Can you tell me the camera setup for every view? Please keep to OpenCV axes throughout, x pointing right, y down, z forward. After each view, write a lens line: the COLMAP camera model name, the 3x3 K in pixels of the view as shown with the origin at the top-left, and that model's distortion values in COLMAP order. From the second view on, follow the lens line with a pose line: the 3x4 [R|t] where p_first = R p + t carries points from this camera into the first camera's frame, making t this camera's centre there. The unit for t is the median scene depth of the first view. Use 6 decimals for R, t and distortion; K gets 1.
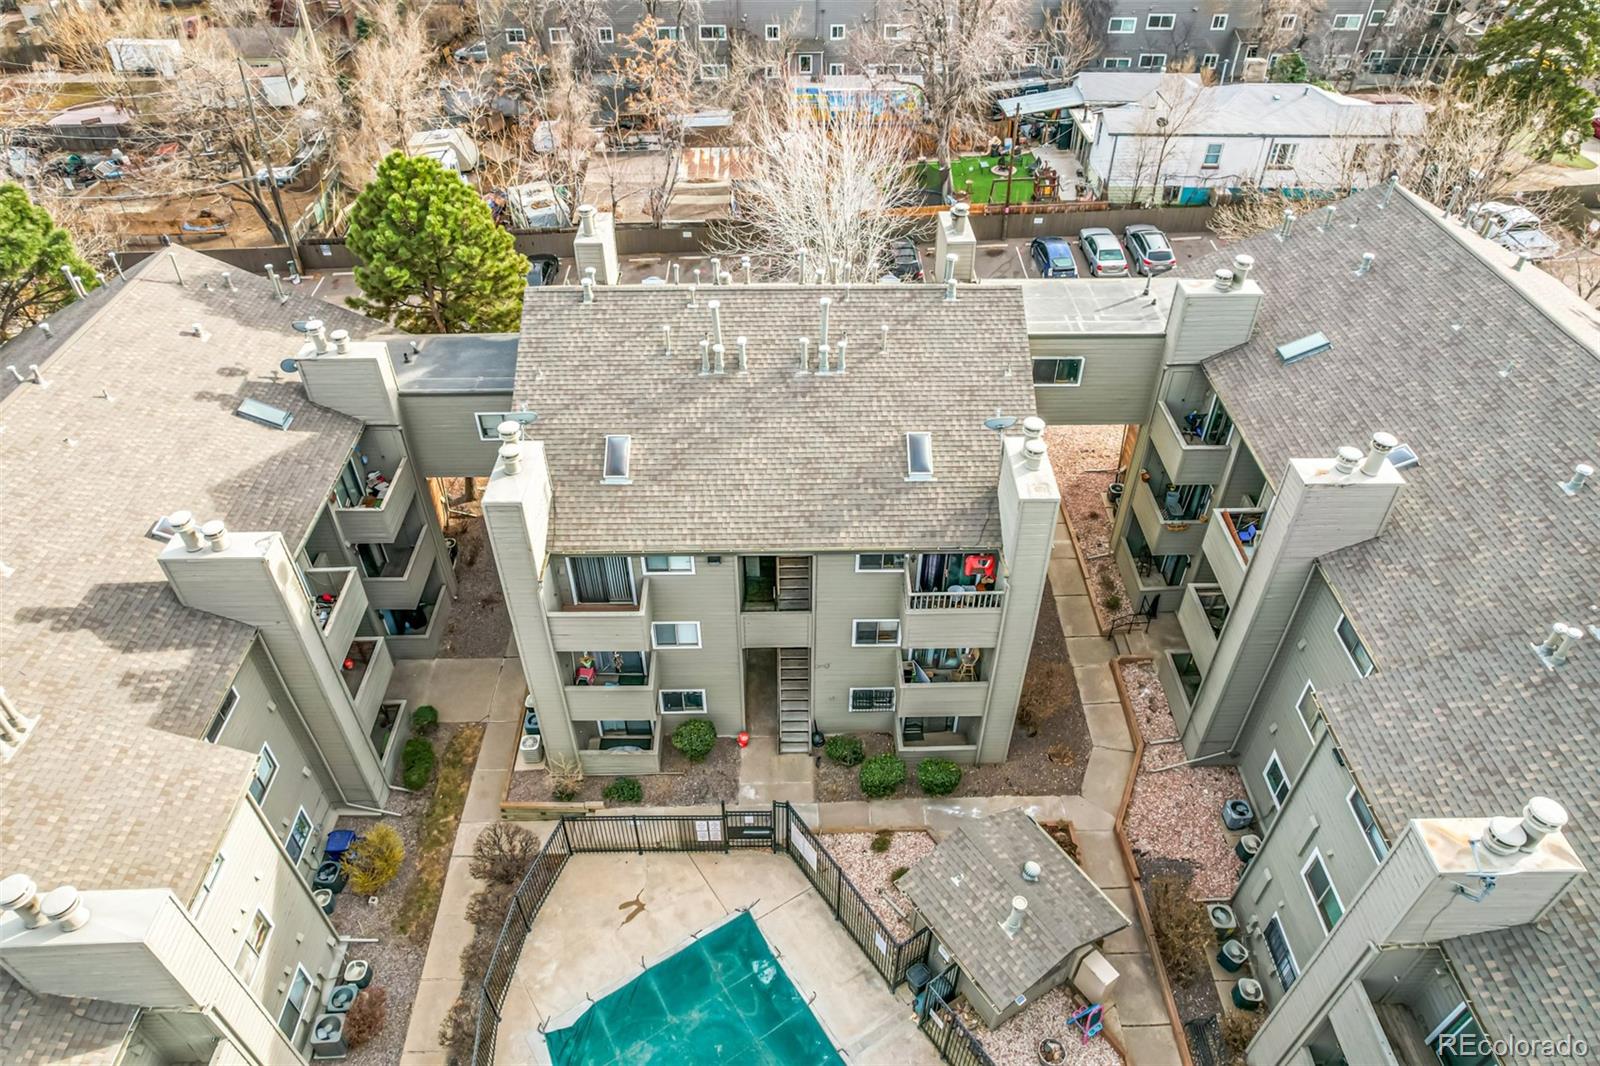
lens RADIAL K [[1021.9, 0, 800.0], [0, 1021.9, 533.0], [0, 0, 1]] dist [-0.083688, 0.072928]
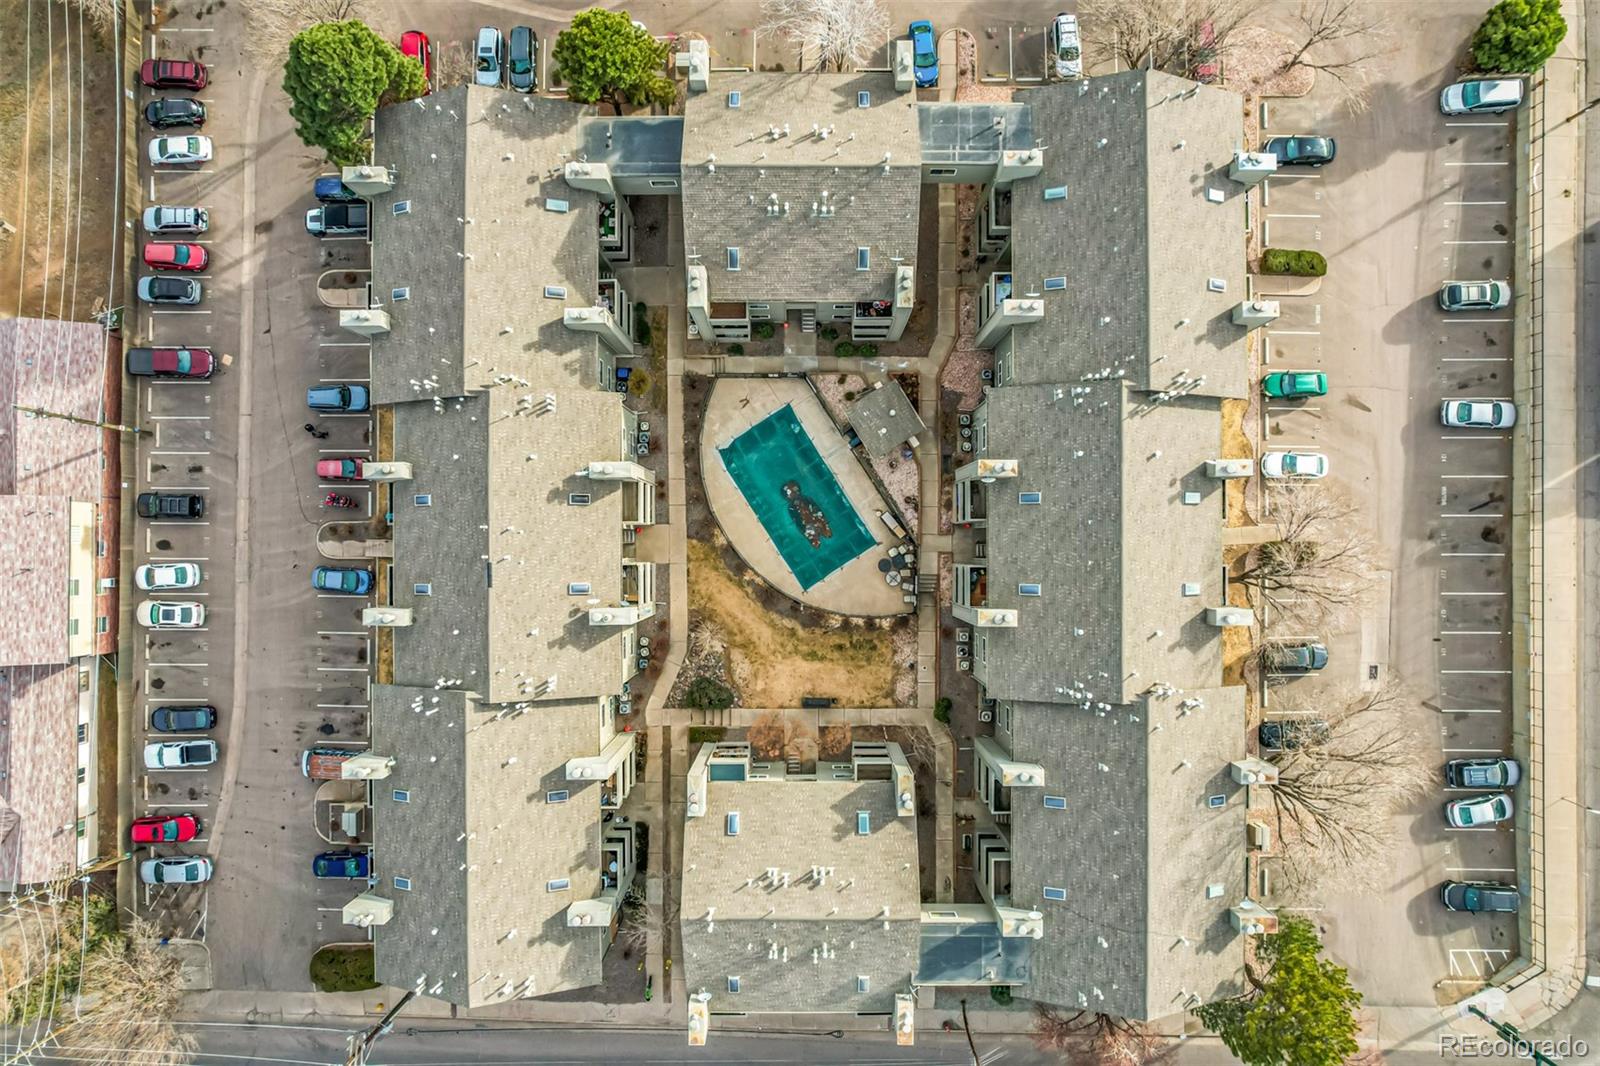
lens RADIAL K [[1063.1, 0, 800.0], [0, 1063.1, 533.0], [0, 0, 1]] dist [-0.068011, 0.067538]
pose [[0.999819, 0.018086, -0.005910, -0.001774], [-0.007515, 0.660728, 0.750588, -1.390202], [0.017480, -0.750407, 0.660745, -1.005160]]
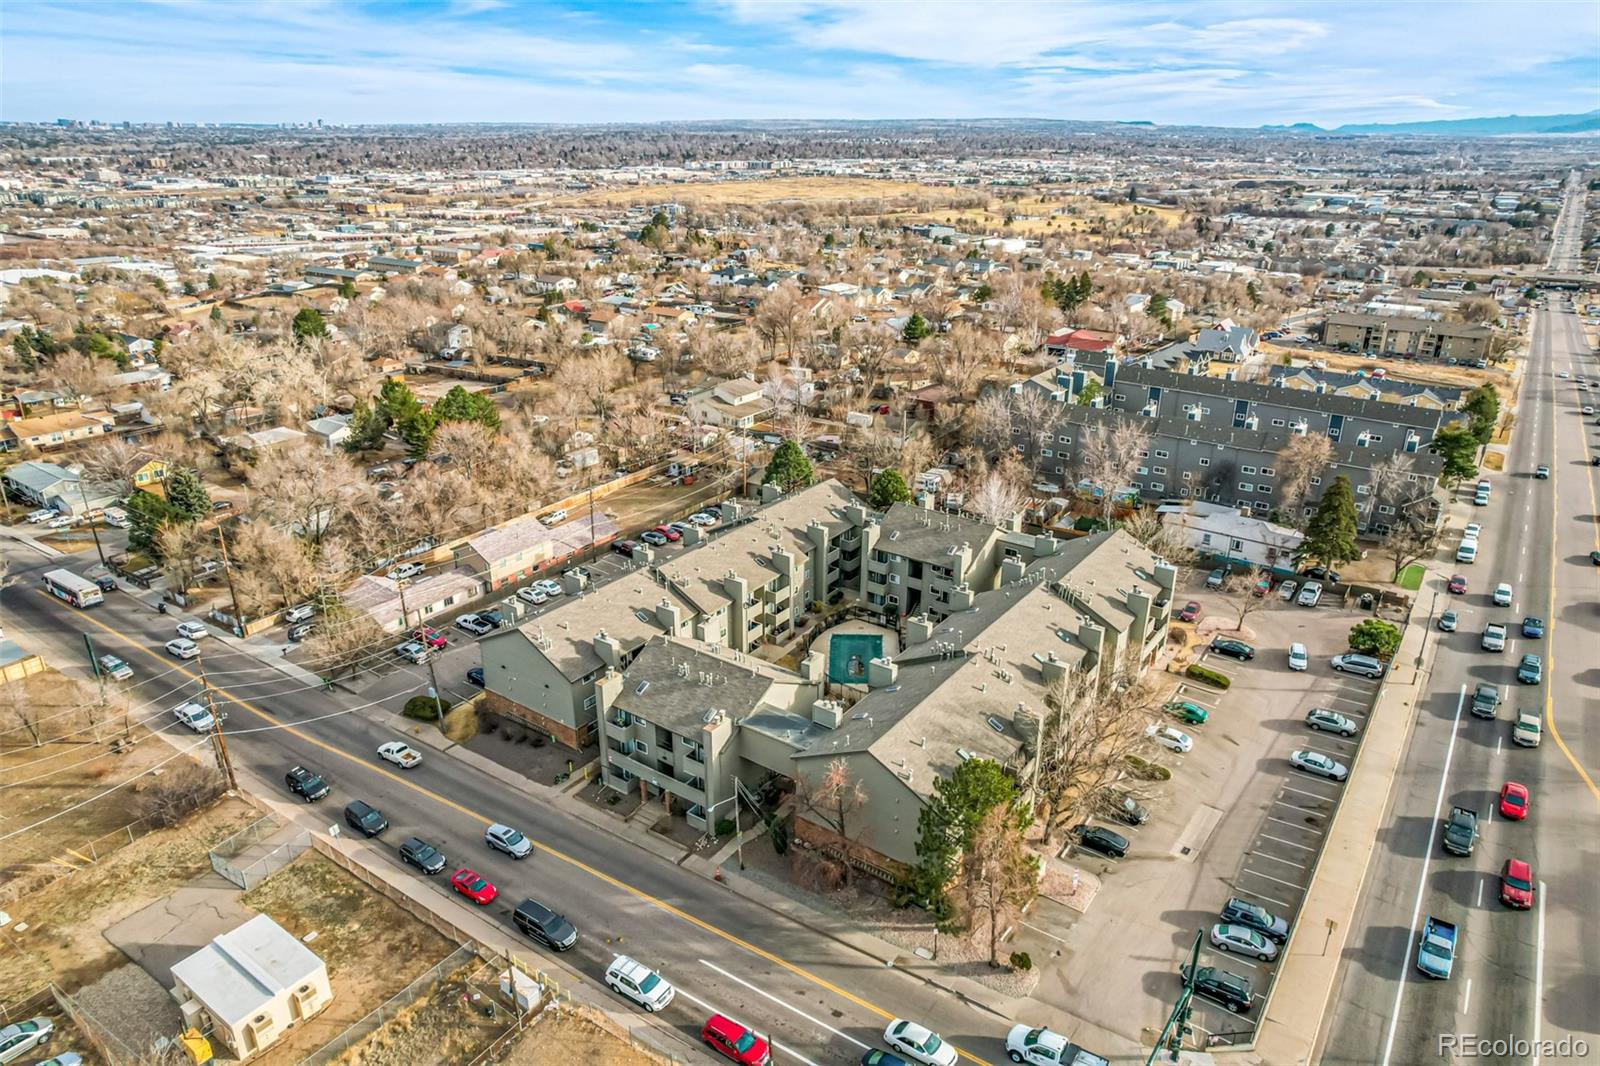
lens RADIAL K [[1021.9, 0, 800.0], [0, 1021.9, 533.0], [0, 0, 1]] dist [-0.083688, 0.072928]
pose [[0.802972, 0.222804, -0.552806, 1.922676], [-0.392556, 0.895612, -0.209233, 0.997168], [0.448481, 0.385015, 0.806615, -2.781922]]
